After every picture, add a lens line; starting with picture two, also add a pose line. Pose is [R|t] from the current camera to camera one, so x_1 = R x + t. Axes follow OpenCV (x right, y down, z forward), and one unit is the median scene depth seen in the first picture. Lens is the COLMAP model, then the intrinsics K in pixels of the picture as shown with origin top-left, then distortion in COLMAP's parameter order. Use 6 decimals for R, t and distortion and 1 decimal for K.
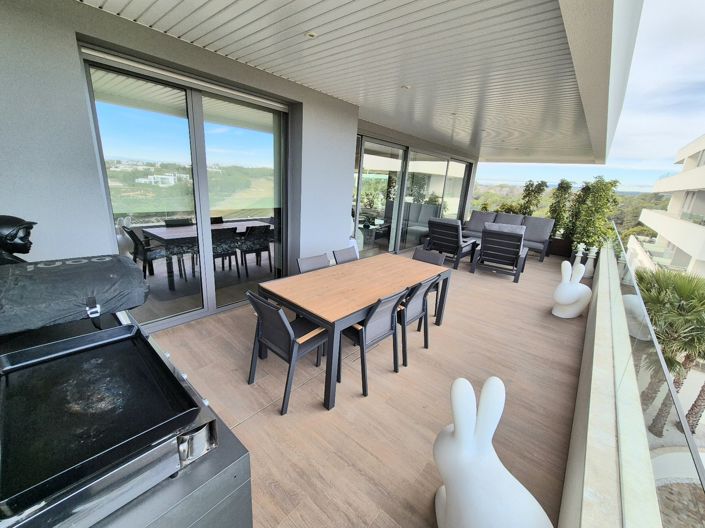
lens RADIAL K [[289.0, 0, 351.3], [0, 289.0, 260.3], [0, 0, 1]] dist [-0.001552, 0.000010]
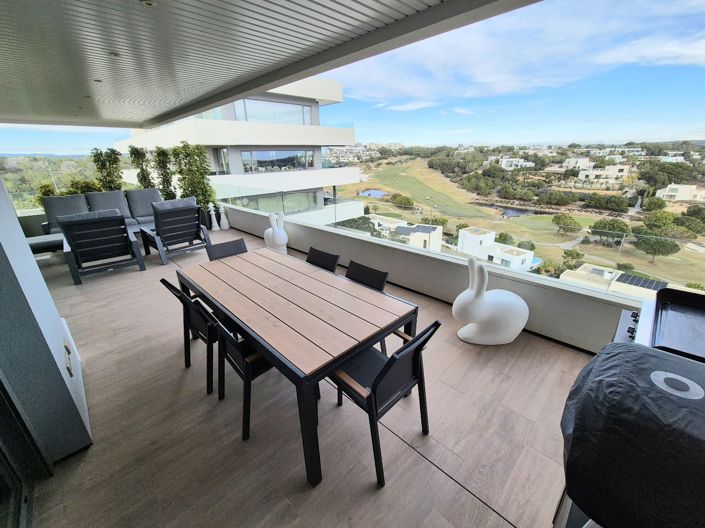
lens RADIAL K [[289.0, 0, 351.3], [0, 289.0, 260.3], [0, 0, 1]] dist [-0.001552, 0.000010]
pose [[0.081434, -0.404152, 0.911059, -0.210072], [0.295883, 0.882690, 0.365120, -0.080921], [-0.951747, 0.239833, 0.191463, 0.228524]]
